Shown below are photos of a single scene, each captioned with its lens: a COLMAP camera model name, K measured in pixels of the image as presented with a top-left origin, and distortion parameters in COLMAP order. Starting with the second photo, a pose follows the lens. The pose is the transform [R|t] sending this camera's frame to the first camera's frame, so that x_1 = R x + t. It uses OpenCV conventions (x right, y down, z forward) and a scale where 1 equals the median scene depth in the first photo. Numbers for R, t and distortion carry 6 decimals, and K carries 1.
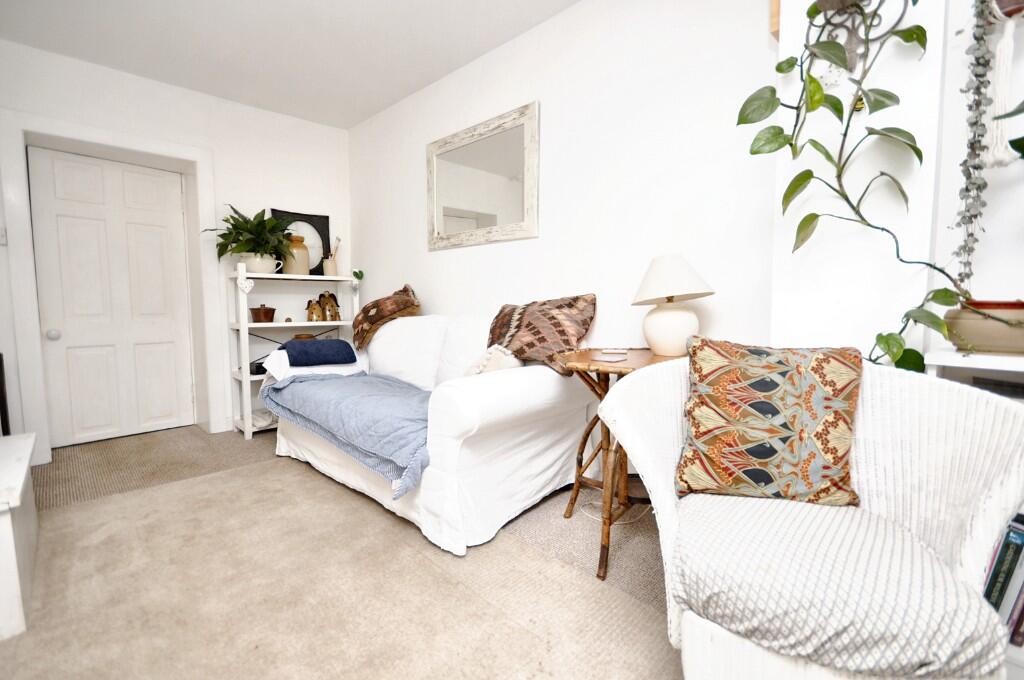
lens RADIAL K [[439.9, 0, 512.0], [0, 439.9, 340.0], [0, 0, 1]] dist [-0.025667, 0.000150]
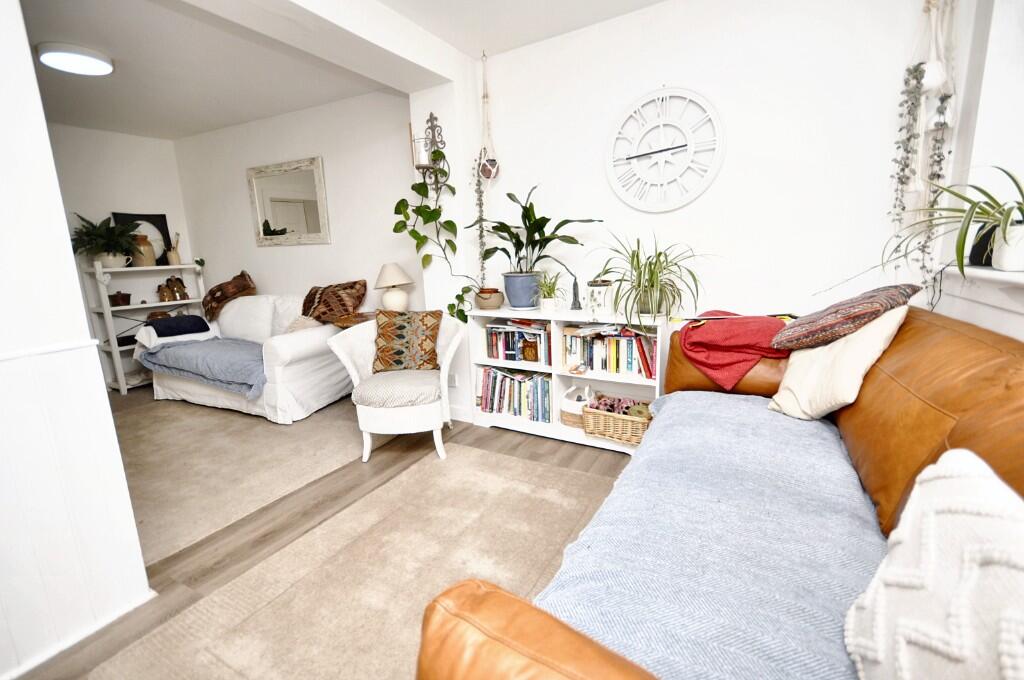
lens RADIAL K [[459.9, 0, 512.0], [0, 459.9, 340.0], [0, 0, 1]] dist [-0.000910, 0.000129]
pose [[0.960876, -0.084974, 0.263622, 0.215675], [0.054727, 0.991259, 0.120040, -0.050140], [-0.271518, -0.100917, 0.957128, -0.787948]]
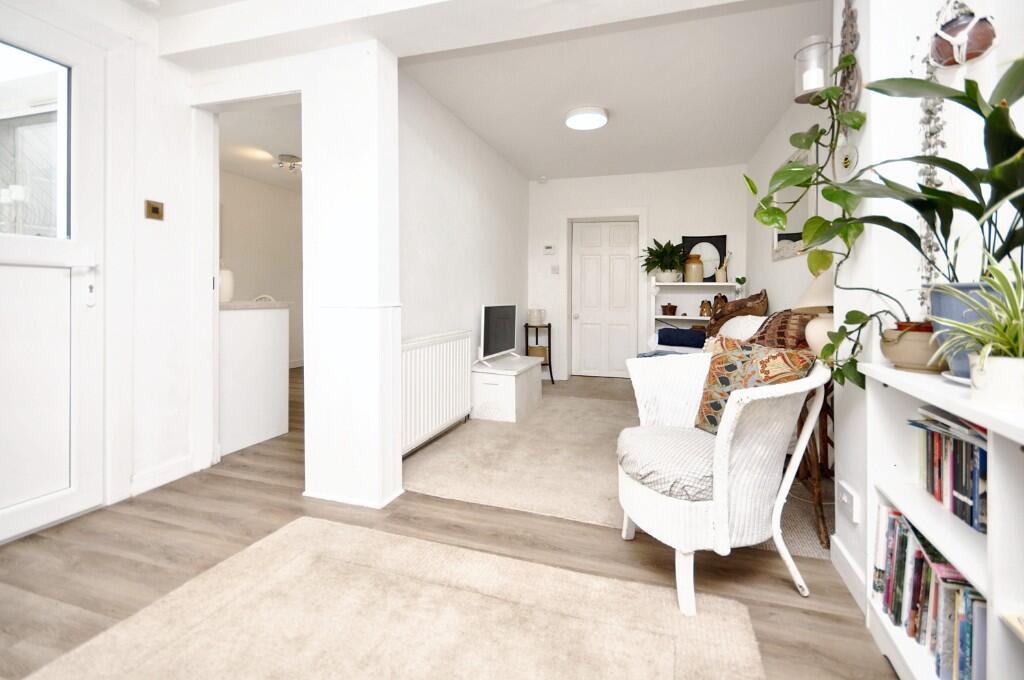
lens RADIAL K [[460.9, 0, 508.8], [0, 460.9, 295.9], [0, 0, 1]] dist [0.000085, 0.000024]
pose [[0.429712, 0.005463, -0.902950, 0.769079], [-0.080315, 0.996250, -0.032194, -0.015889], [0.899387, 0.086354, 0.428539, -0.203029]]
